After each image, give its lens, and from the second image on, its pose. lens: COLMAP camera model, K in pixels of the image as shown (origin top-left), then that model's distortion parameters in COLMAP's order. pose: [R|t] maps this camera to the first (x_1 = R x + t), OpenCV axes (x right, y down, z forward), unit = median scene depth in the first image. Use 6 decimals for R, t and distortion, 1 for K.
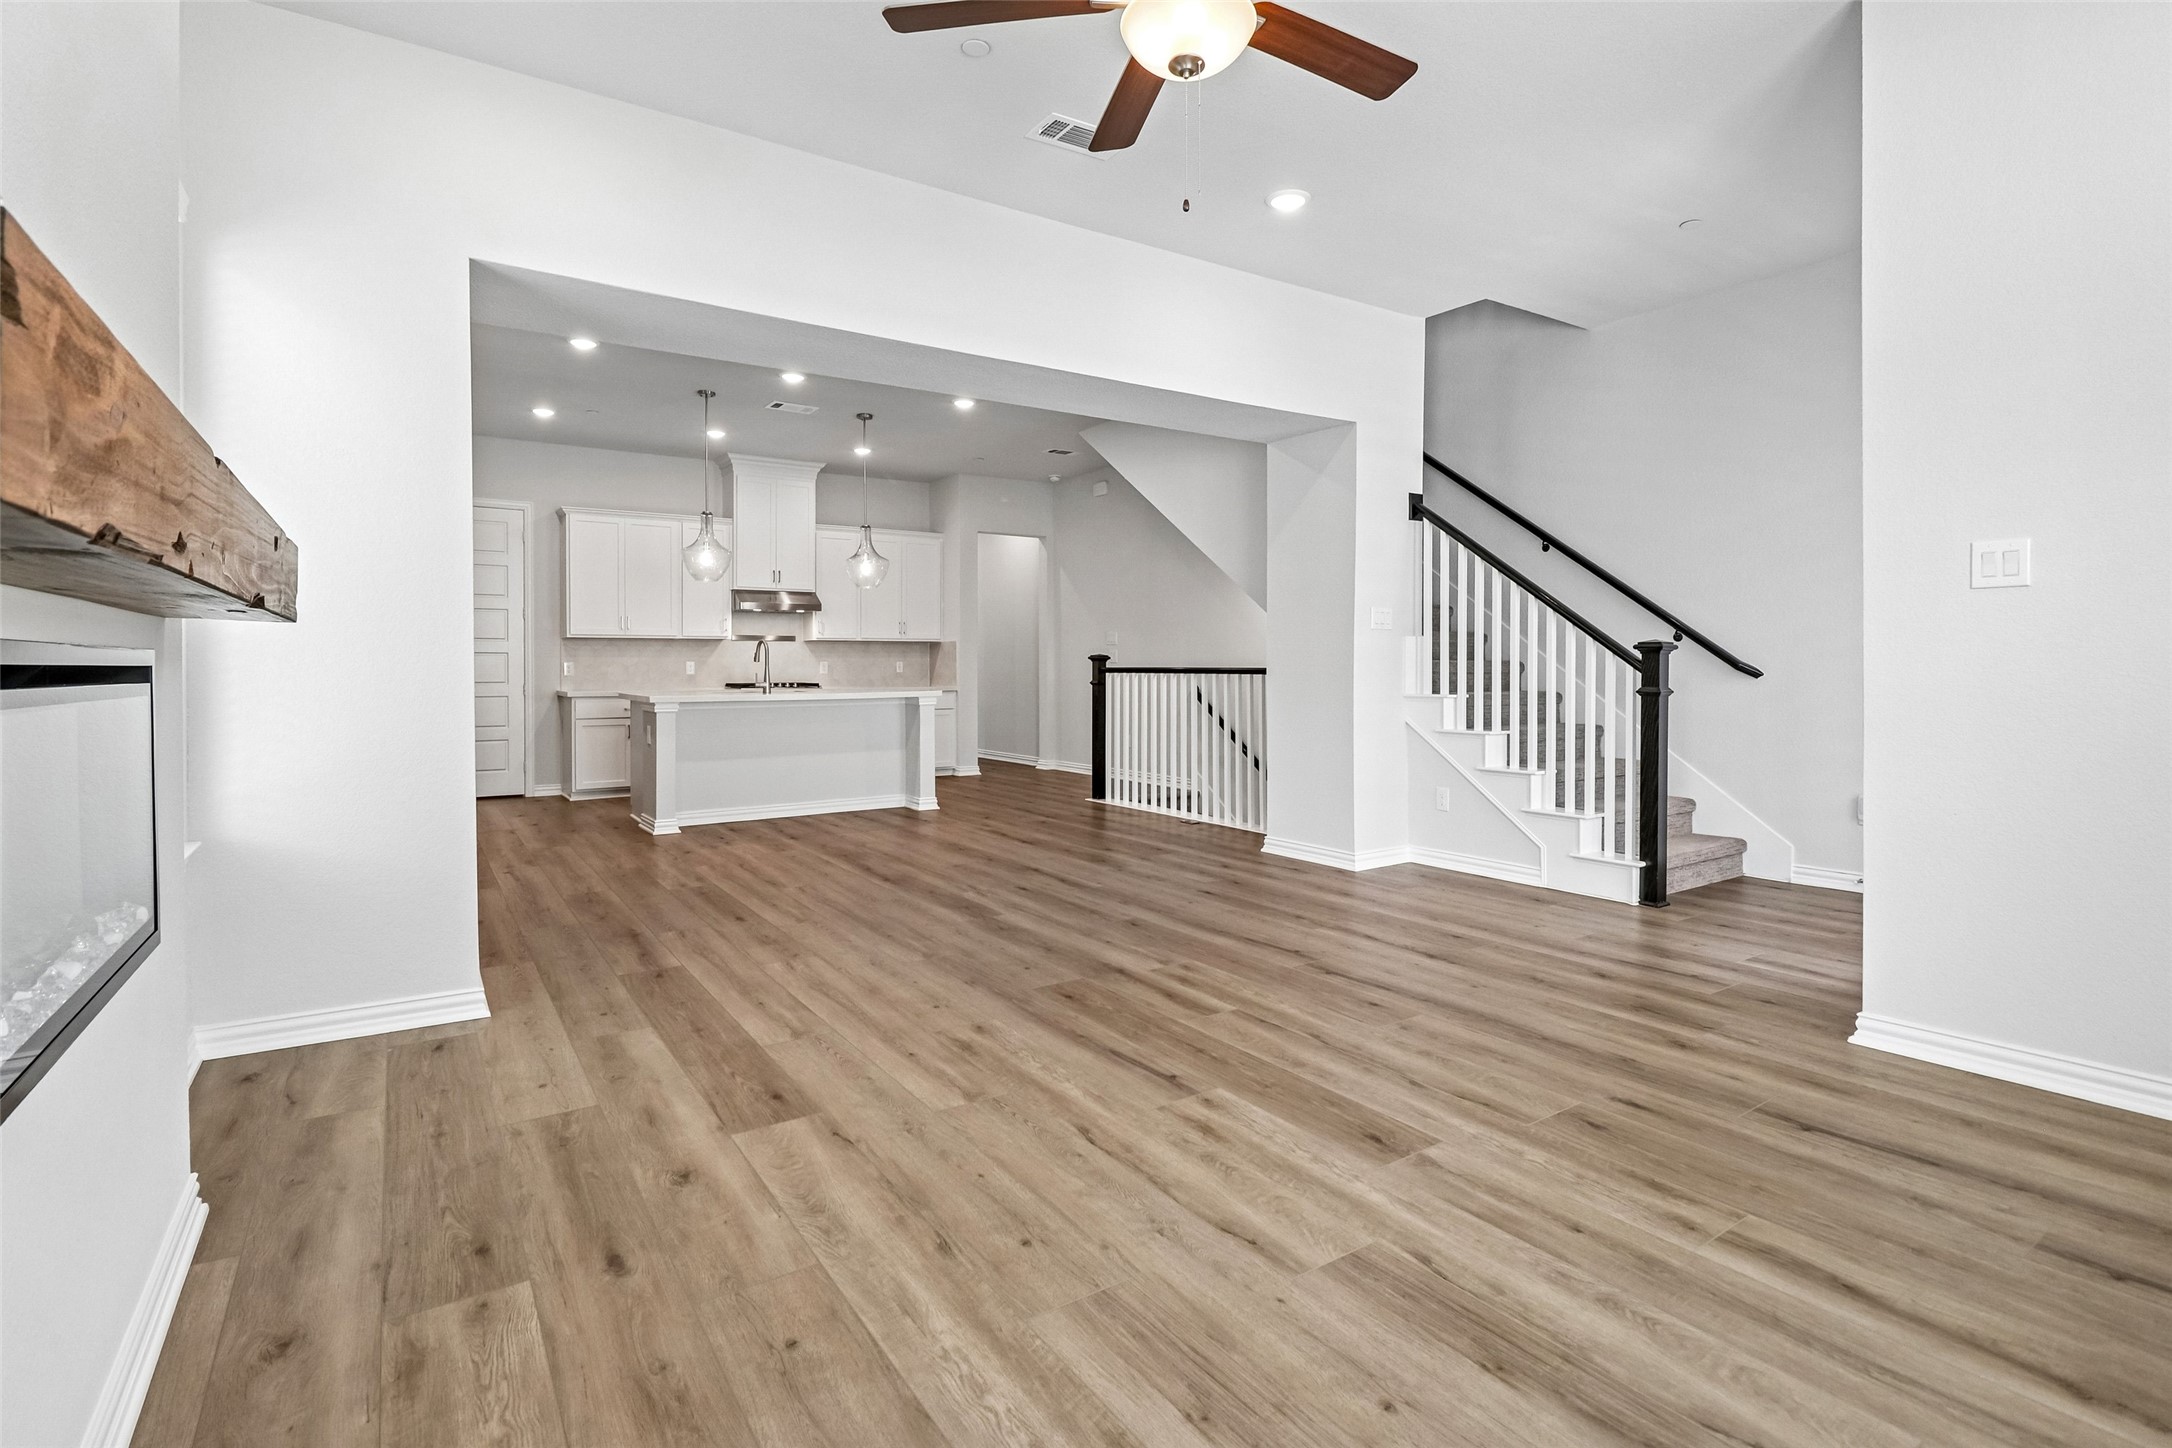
lens RADIAL K [[1026.1, 0, 1085.6], [0, 1026.1, 673.1], [0, 0, 1]] dist [0.002217, -0.012627]
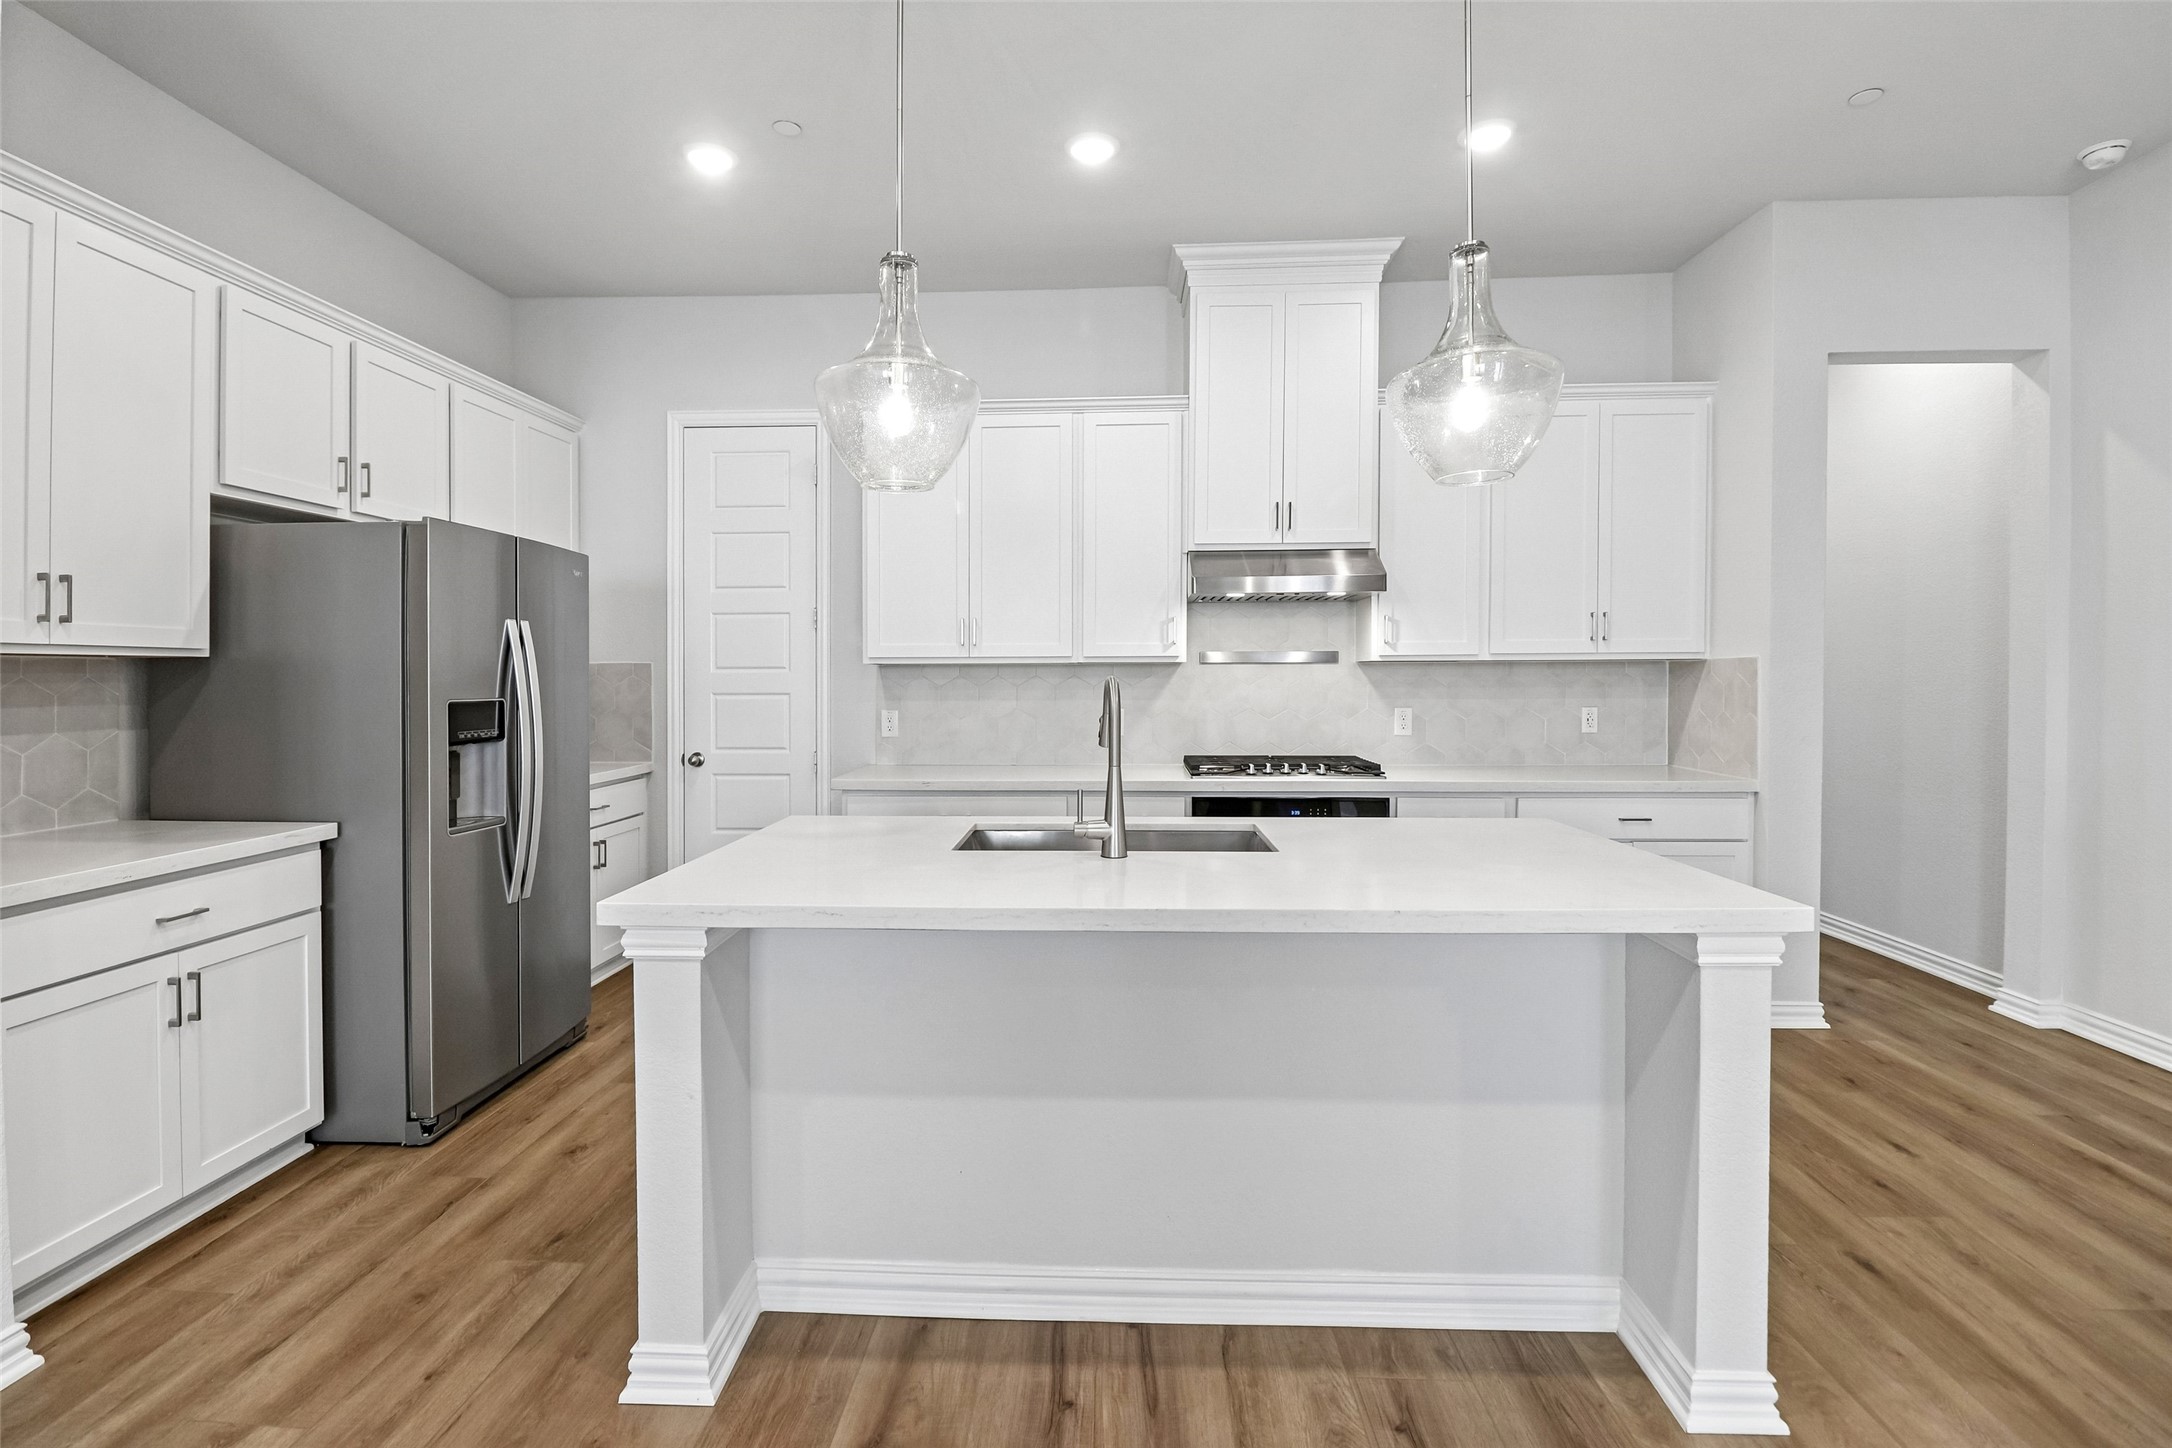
lens RADIAL K [[1026.1, 0, 1077.8], [0, 1026.1, 673.9], [0, 0, 1]] dist [0.002217, -0.012627]
pose [[0.799427, 0.000797, -0.600763, -0.300437], [-0.002355, 0.999996, -0.001808, -0.073418], [0.600758, 0.002860, 0.799426, 1.662137]]
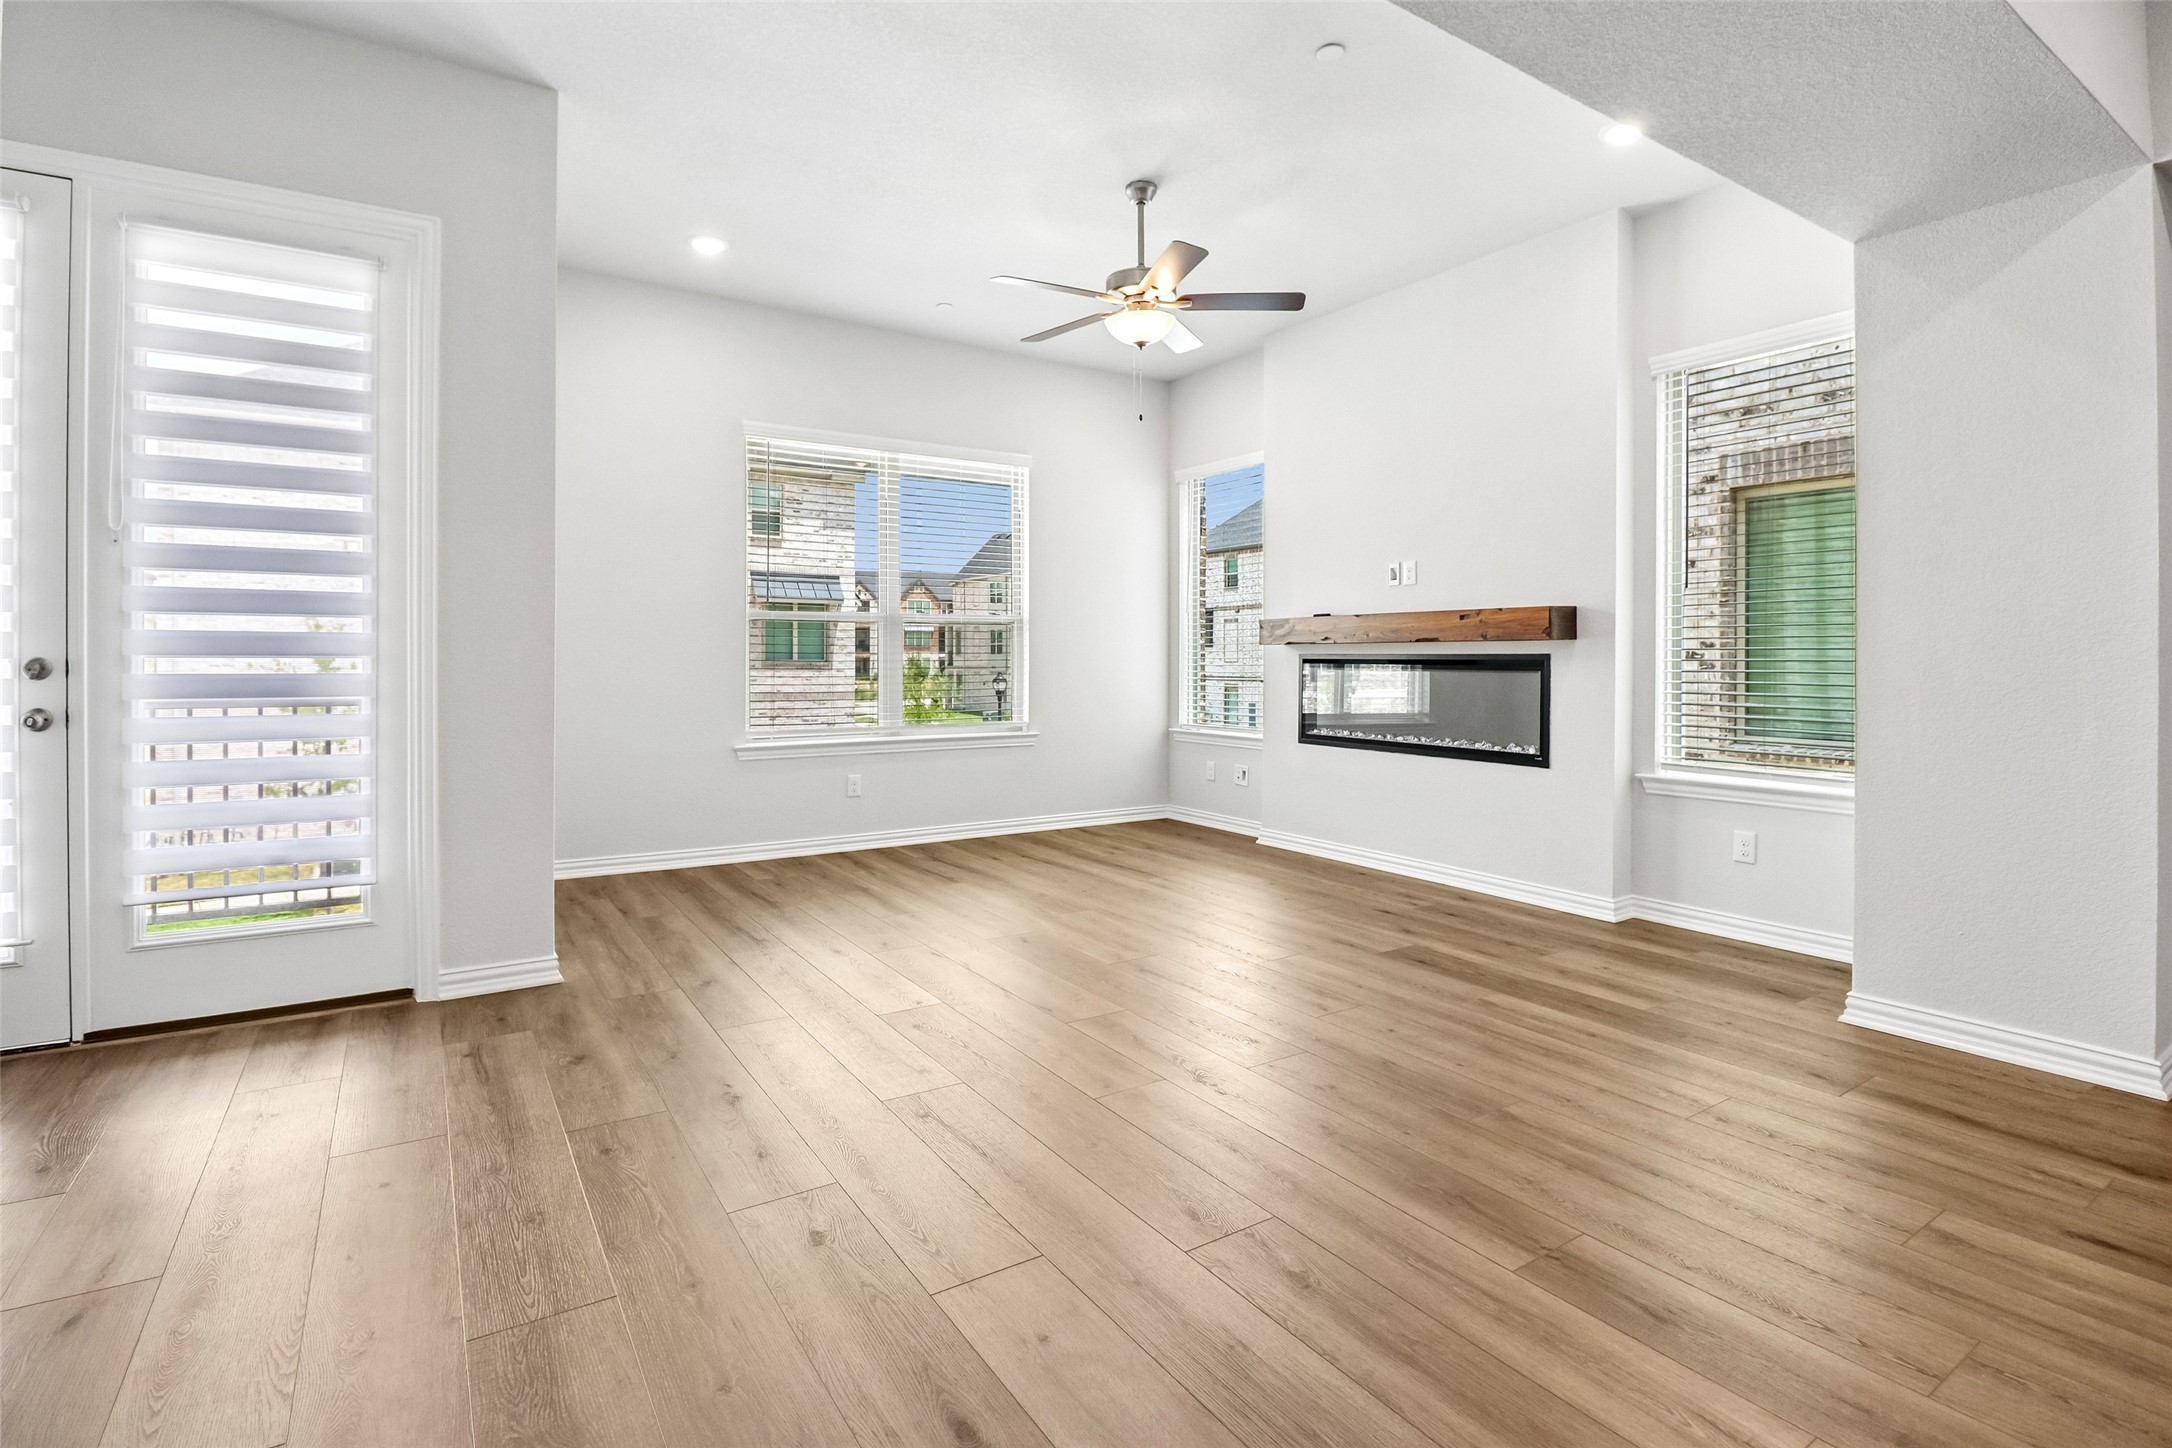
lens RADIAL K [[1026.1, 0, 1077.8], [0, 1026.1, 670.0], [0, 0, 1]] dist [0.002217, -0.012627]
pose [[-0.999885, -0.000048, 0.015165, 0.120548], [0.000244, 0.999816, 0.019195, -0.015082], [-0.015164, 0.019196, -0.999701, 1.859909]]
